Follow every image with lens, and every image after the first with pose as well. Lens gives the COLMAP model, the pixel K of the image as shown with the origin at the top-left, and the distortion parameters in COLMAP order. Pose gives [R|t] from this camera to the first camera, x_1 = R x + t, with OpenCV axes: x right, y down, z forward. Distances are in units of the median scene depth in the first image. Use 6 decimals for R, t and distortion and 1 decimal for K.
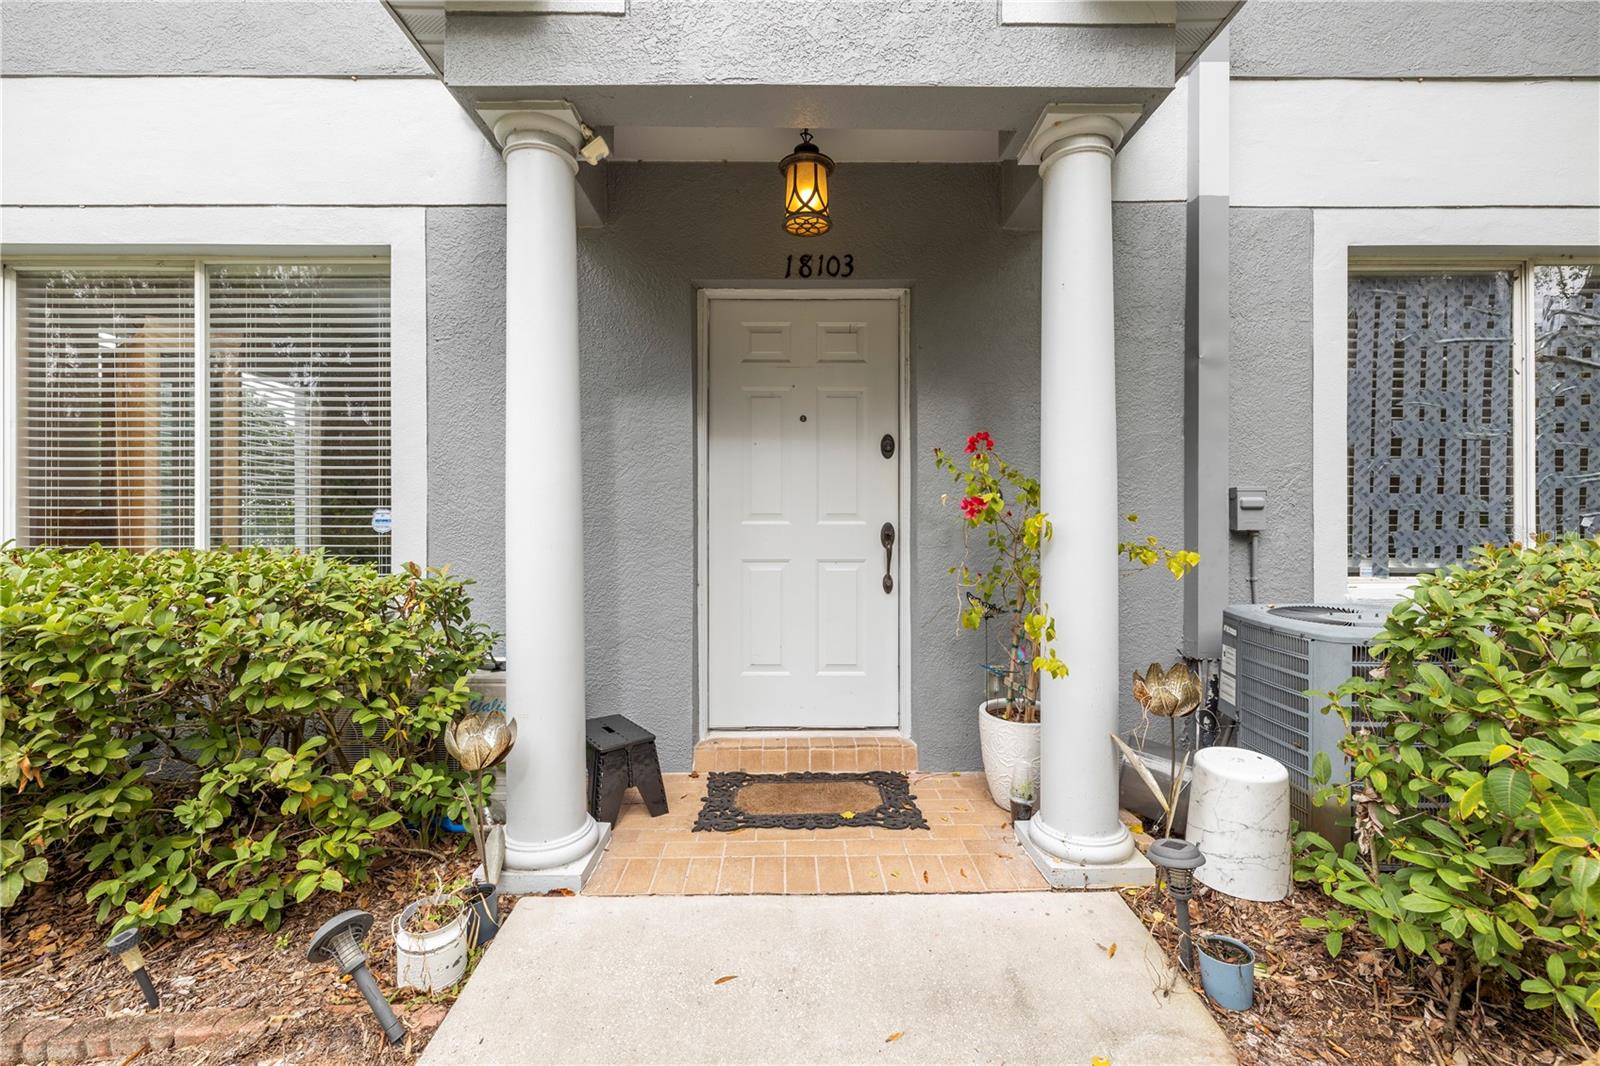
lens RADIAL K [[671.1, 0, 801.6], [0, 671.1, 527.7], [0, 0, 1]] dist [-0.000817, 0.000004]
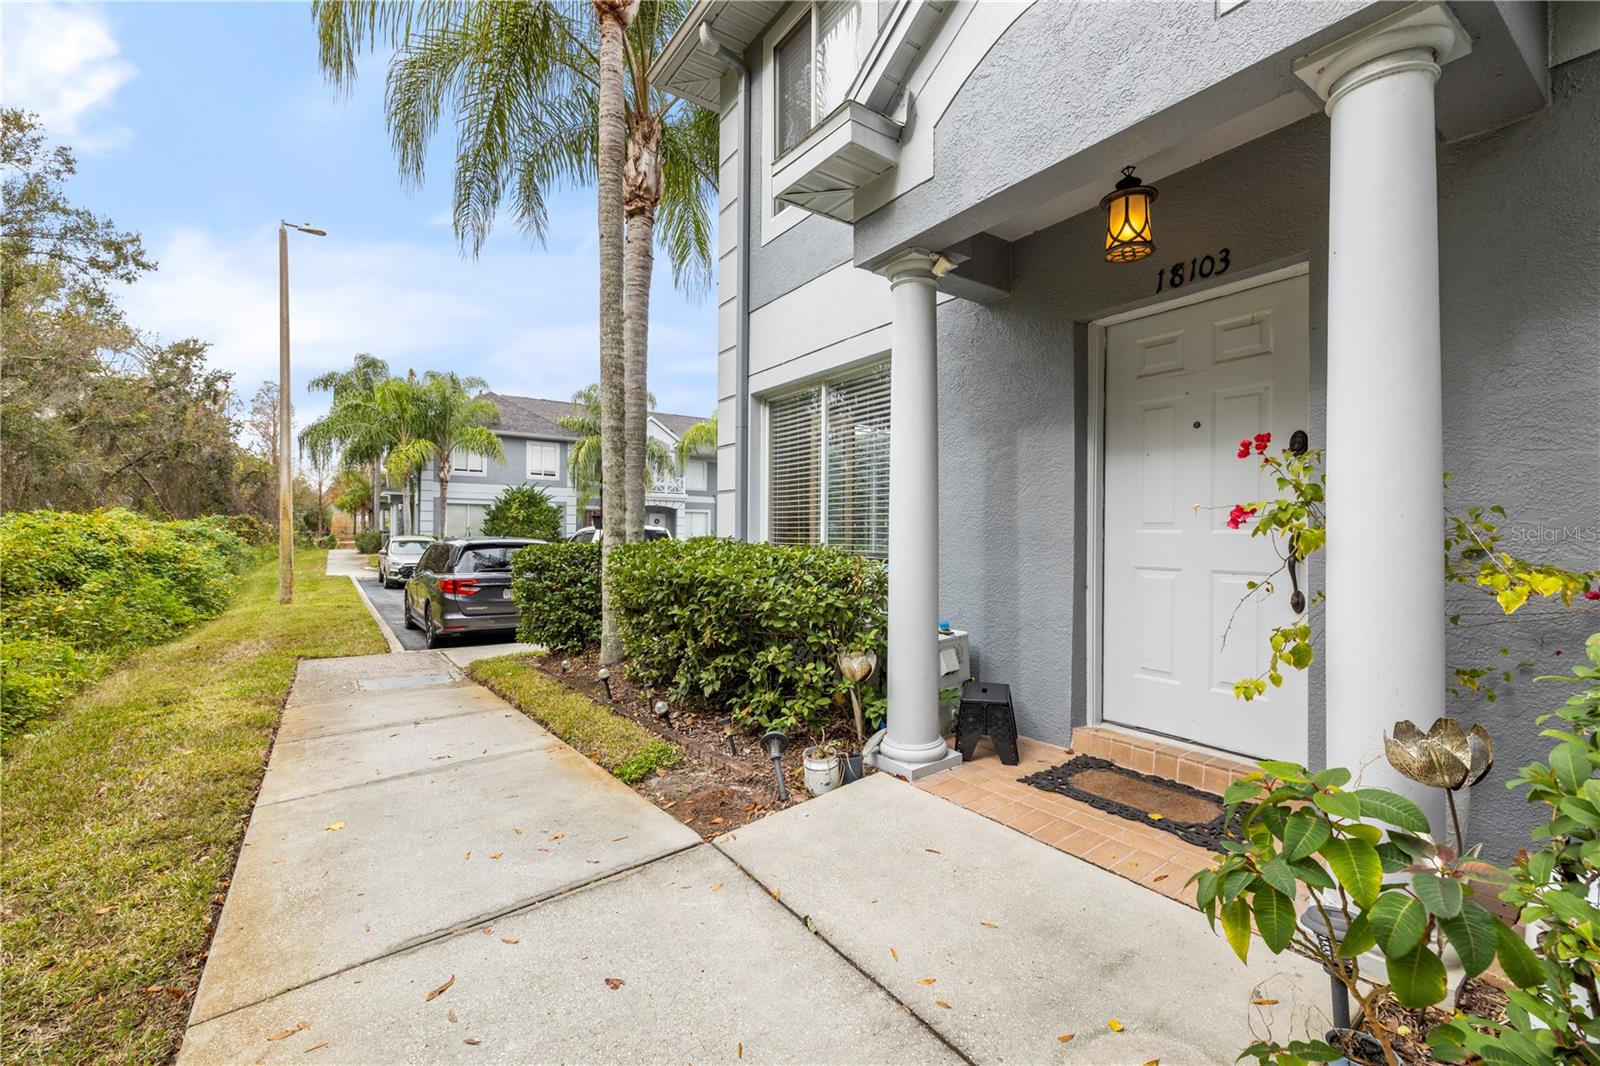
lens RADIAL K [[671.1, 0, 803.7], [0, 671.1, 530.6], [0, 0, 1]] dist [-0.000817, 0.000004]
pose [[0.566198, 0.001300, -0.824268, 0.589601], [-0.005795, 0.999980, -0.002403, -0.004009], [0.824249, 0.006138, 0.566195, -0.027472]]
